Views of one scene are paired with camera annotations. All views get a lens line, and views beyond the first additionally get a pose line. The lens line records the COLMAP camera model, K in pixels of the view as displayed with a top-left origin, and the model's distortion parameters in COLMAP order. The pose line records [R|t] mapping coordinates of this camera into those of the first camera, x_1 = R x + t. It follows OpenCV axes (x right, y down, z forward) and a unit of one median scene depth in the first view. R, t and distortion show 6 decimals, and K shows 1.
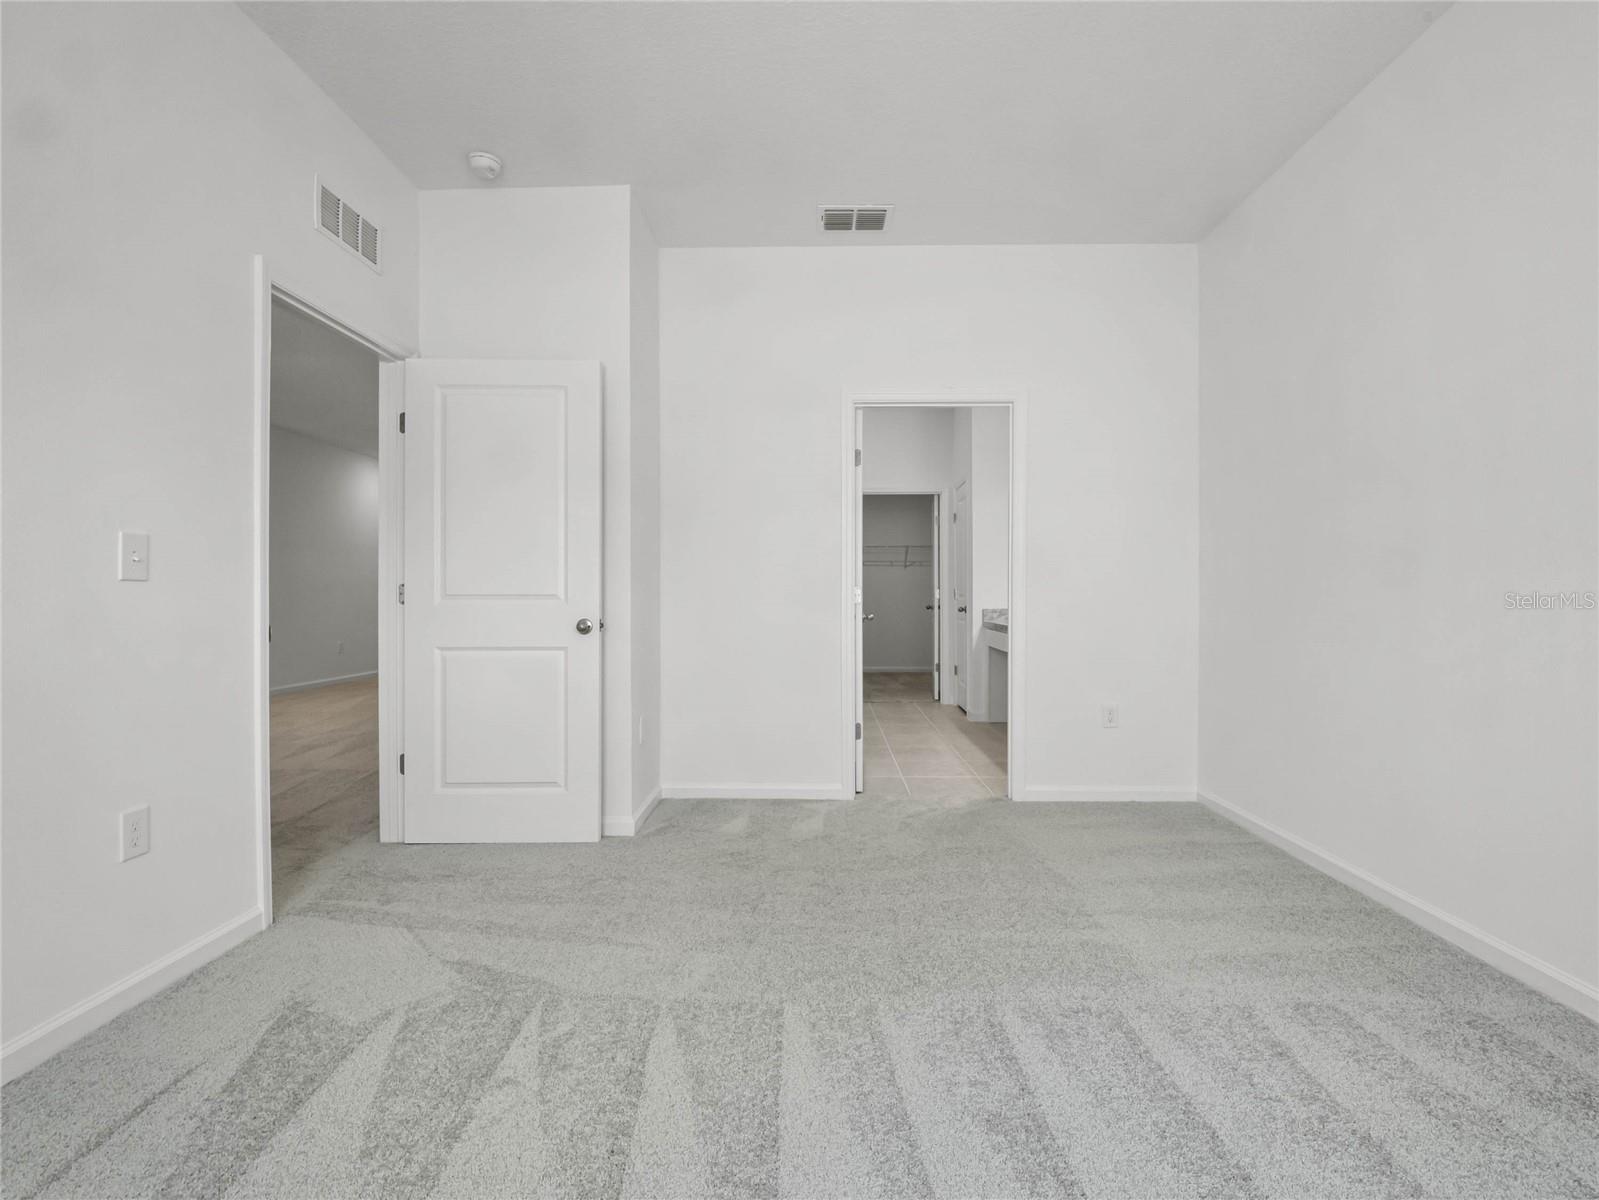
lens RADIAL K [[778.7, 0, 799.1], [0, 778.7, 599.2], [0, 0, 1]] dist [-0.007298, -0.004166]
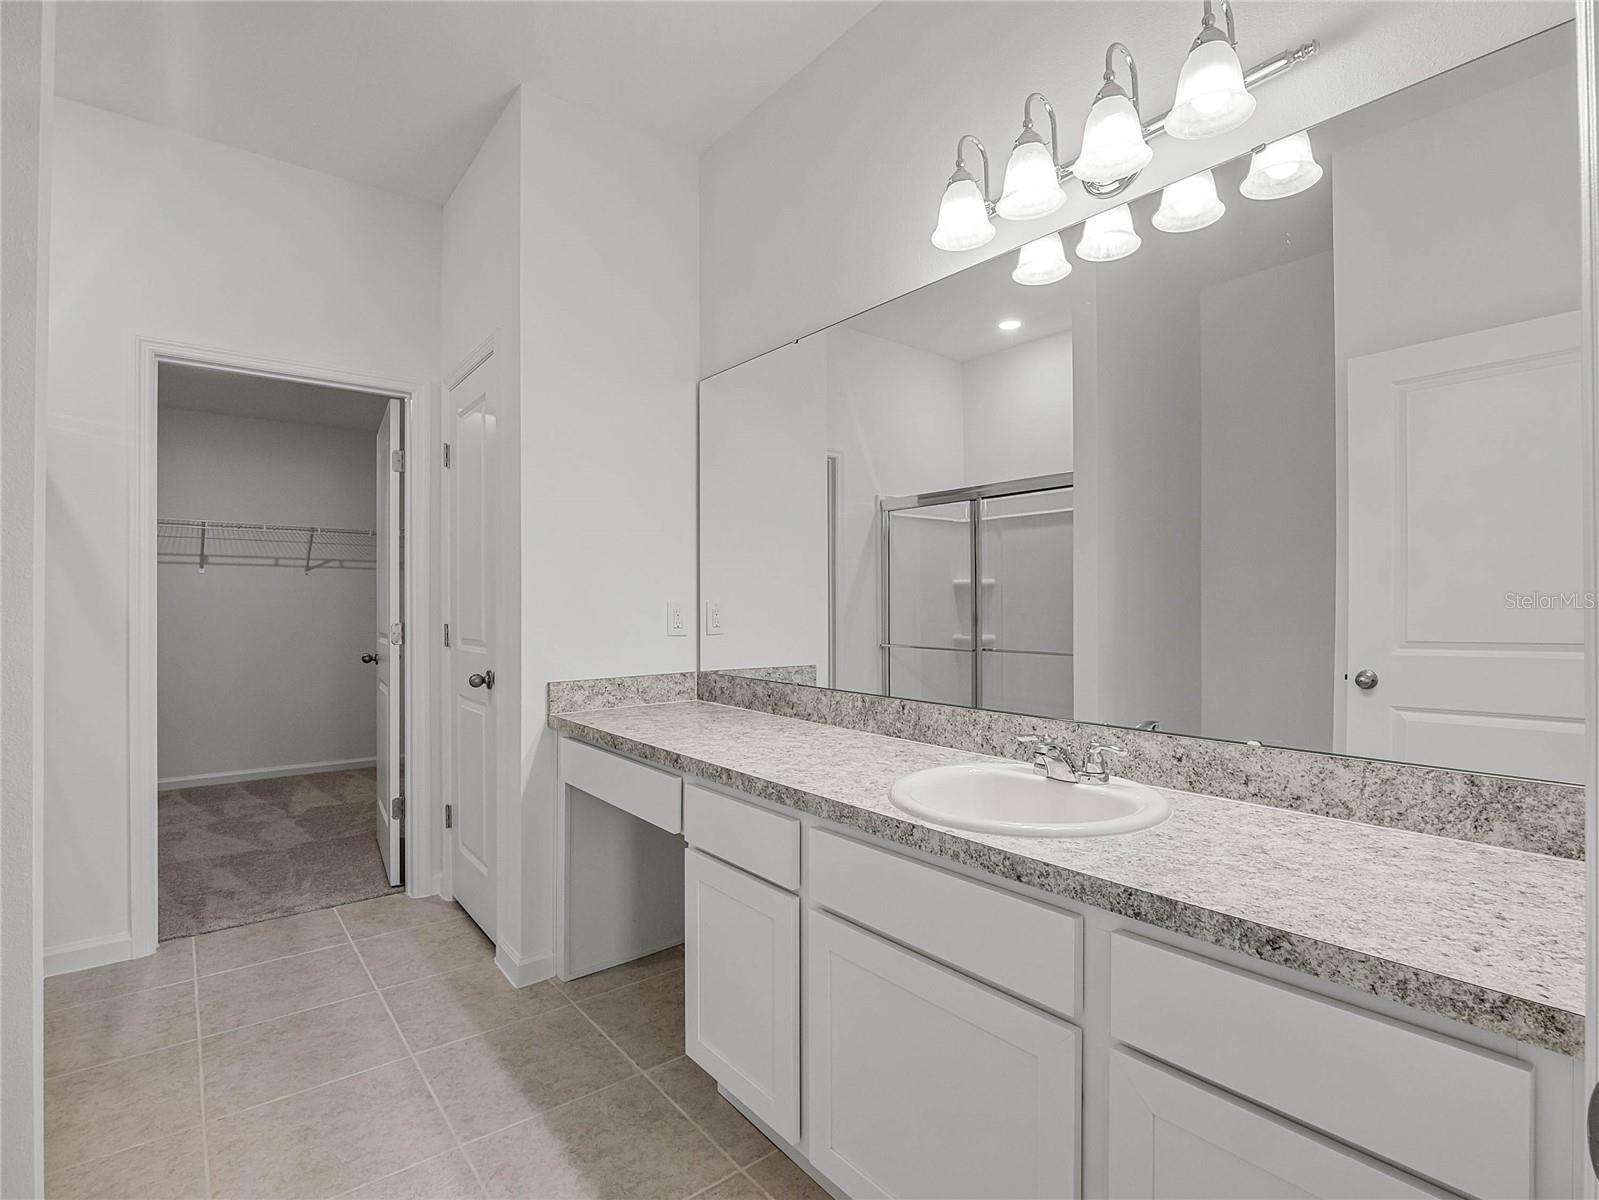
lens RADIAL K [[778.7, 0, 798.7], [0, 778.7, 609.2], [0, 0, 1]] dist [-0.007298, -0.004166]
pose [[0.764182, 0.004423, 0.644985, 0.074560], [-0.003465, 0.999990, -0.002752, -0.019661], [-0.644991, -0.000132, 0.764190, 0.554278]]
